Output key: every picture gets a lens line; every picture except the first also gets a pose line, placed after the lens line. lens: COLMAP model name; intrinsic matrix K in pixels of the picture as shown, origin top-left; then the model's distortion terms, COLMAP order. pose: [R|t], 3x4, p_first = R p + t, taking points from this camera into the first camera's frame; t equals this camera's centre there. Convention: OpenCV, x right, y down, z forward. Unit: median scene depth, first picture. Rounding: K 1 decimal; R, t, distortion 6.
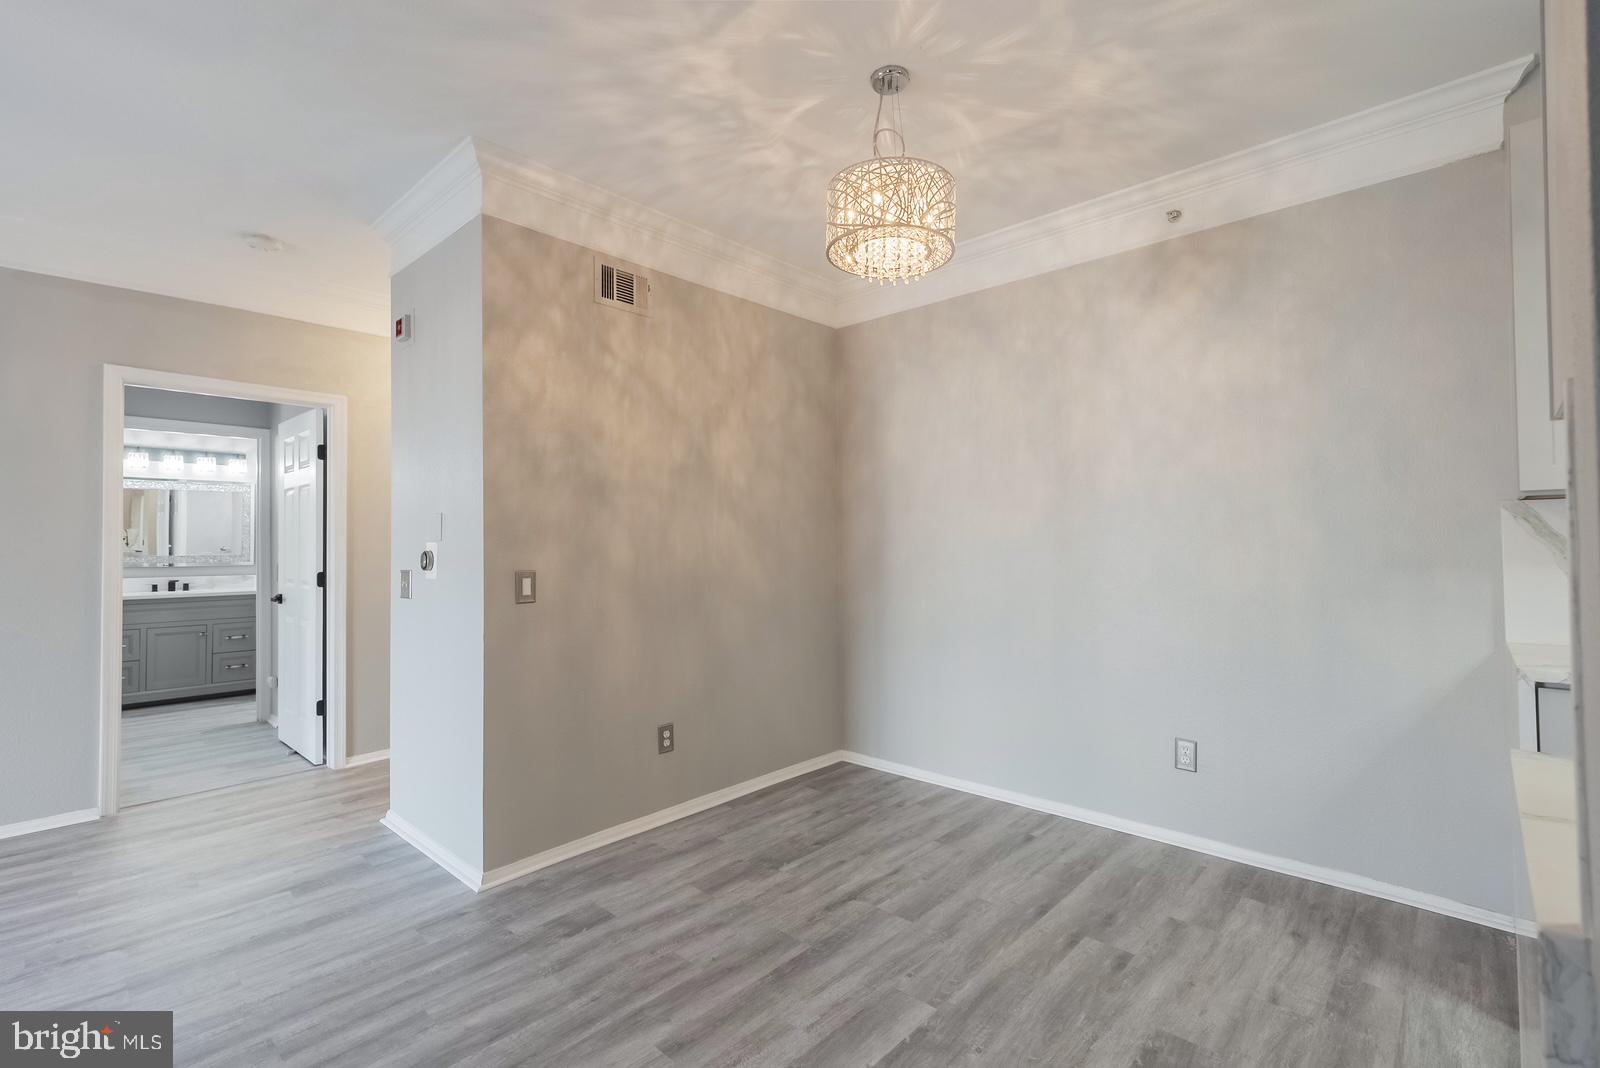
lens RADIAL K [[717.3, 0, 800.0], [0, 717.3, 534.0], [0, 0, 1]] dist [0.002195, 0.000645]
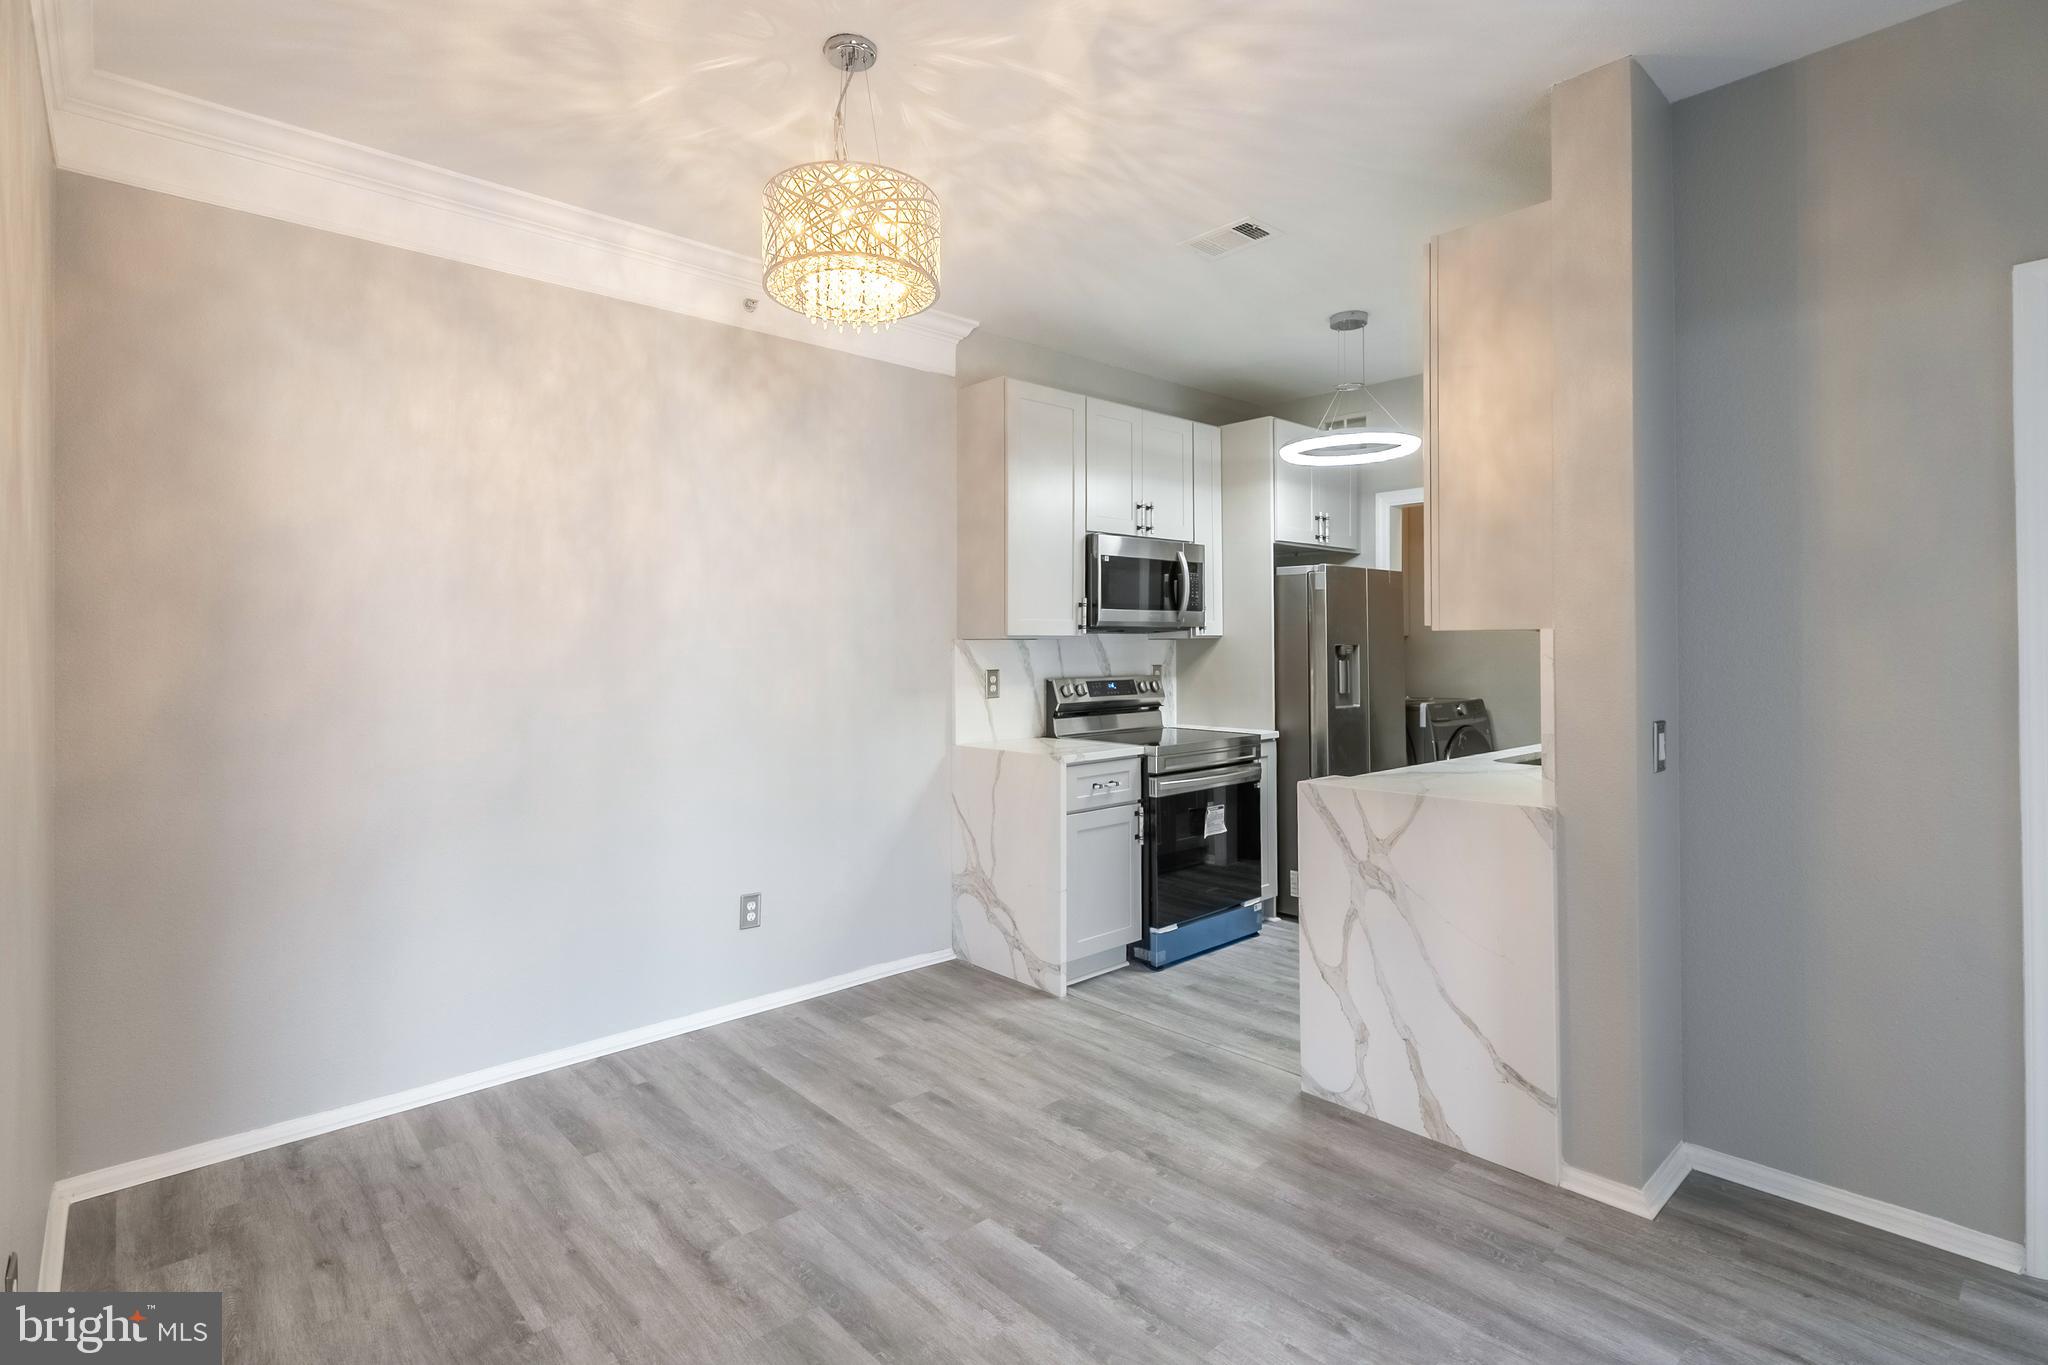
lens RADIAL K [[986.5, 0, 999.9], [0, 986.5, 646.4], [0, 0, 1]] dist [-0.000795, -0.000582]
pose [[0.095894, 0.007666, 0.995362, -0.734045], [-0.009444, 0.999932, -0.006792, -0.018448], [-0.995347, -0.008749, 0.095960, 0.640128]]
